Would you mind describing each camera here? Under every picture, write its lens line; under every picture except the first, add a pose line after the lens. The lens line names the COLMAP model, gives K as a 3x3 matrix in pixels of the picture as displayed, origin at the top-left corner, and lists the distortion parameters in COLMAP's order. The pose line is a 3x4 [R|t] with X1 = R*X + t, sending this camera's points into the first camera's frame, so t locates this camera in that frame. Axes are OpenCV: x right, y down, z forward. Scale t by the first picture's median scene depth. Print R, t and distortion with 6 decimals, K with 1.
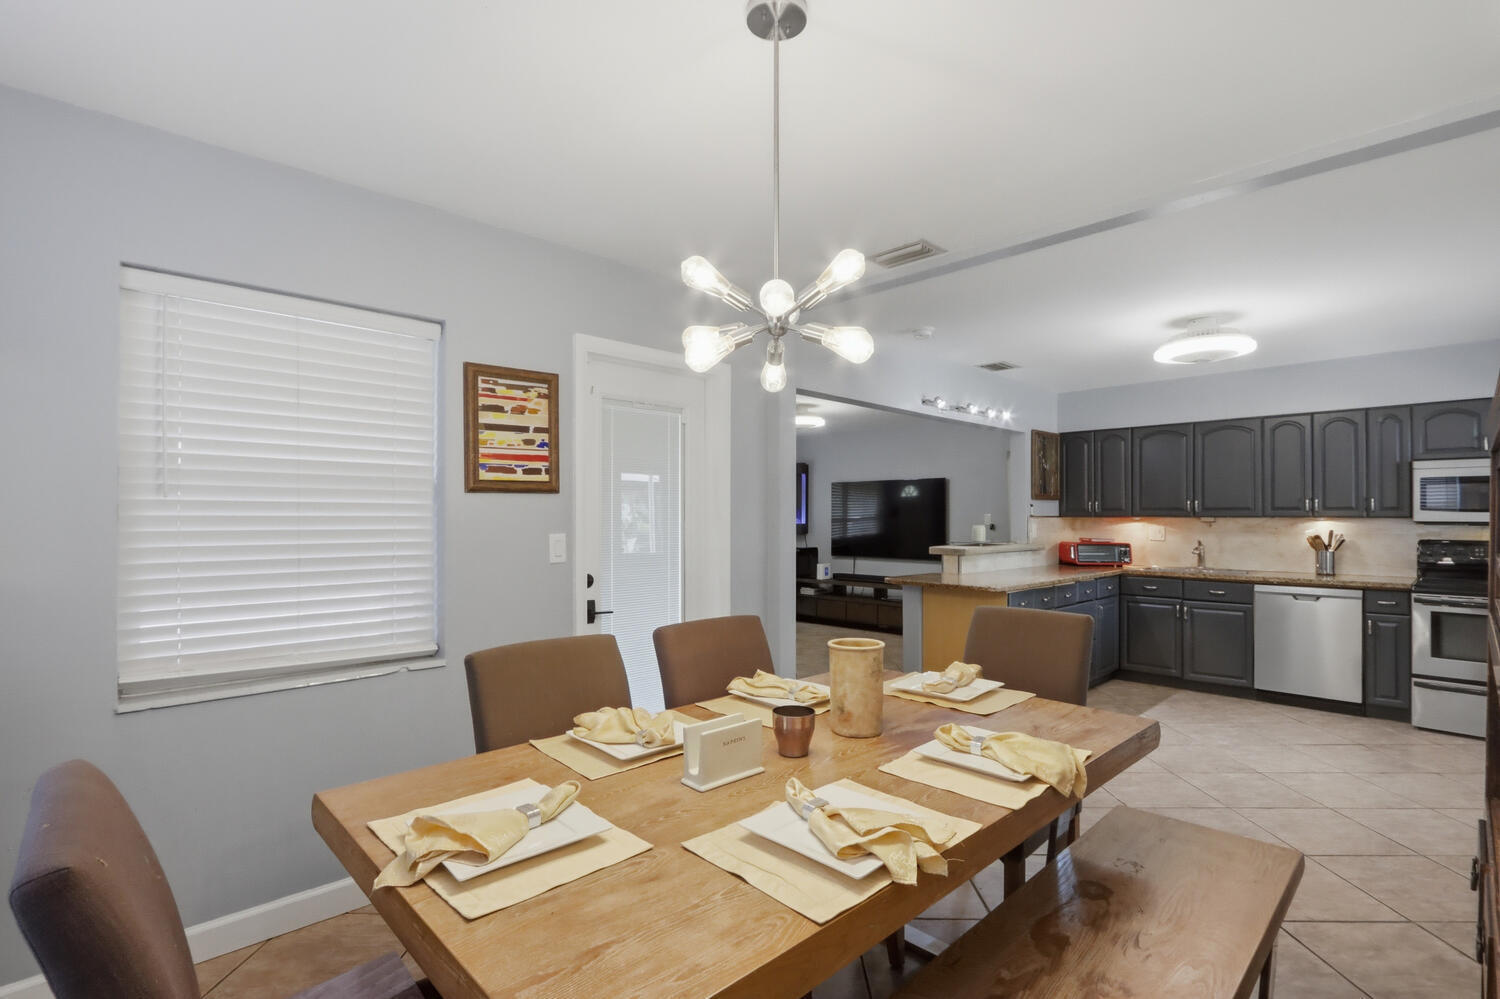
lens RADIAL K [[707.6, 0, 744.2], [0, 707.6, 516.2], [0, 0, 1]] dist [-0.018696, 0.002800]
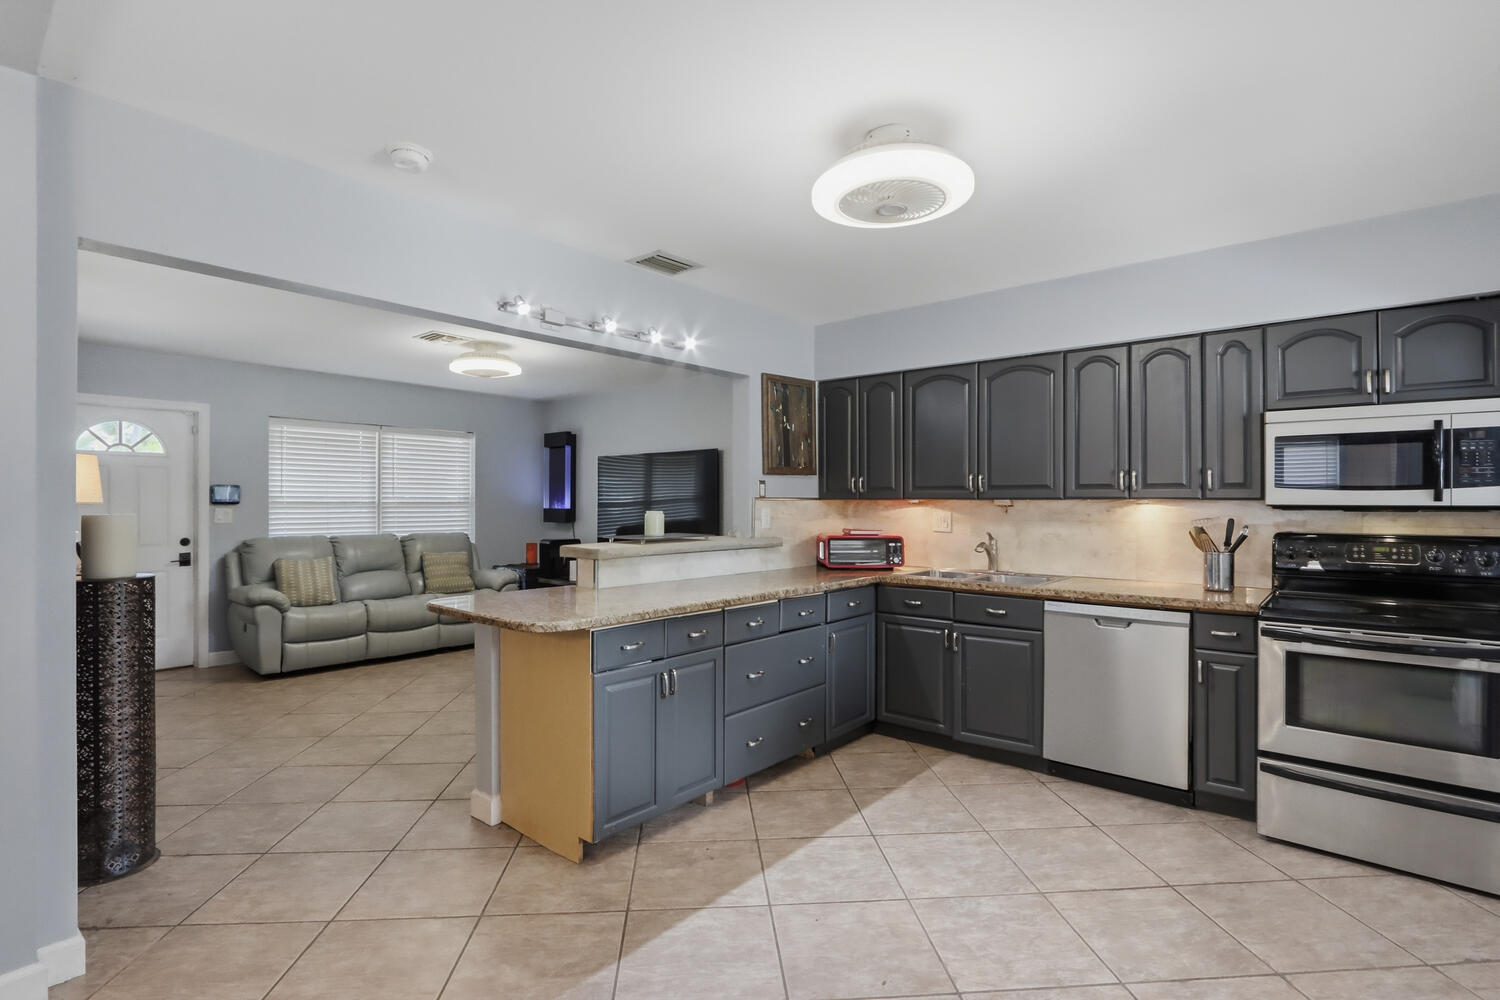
lens RADIAL K [[707.6, 0, 750.8], [0, 707.6, 504.3], [0, 0, 1]] dist [-0.018696, 0.002800]
pose [[0.995665, -0.001146, 0.093000, 0.409074], [0.000635, 0.999985, 0.005520, 0.002958], [-0.093005, -0.005437, 0.995651, 0.382871]]
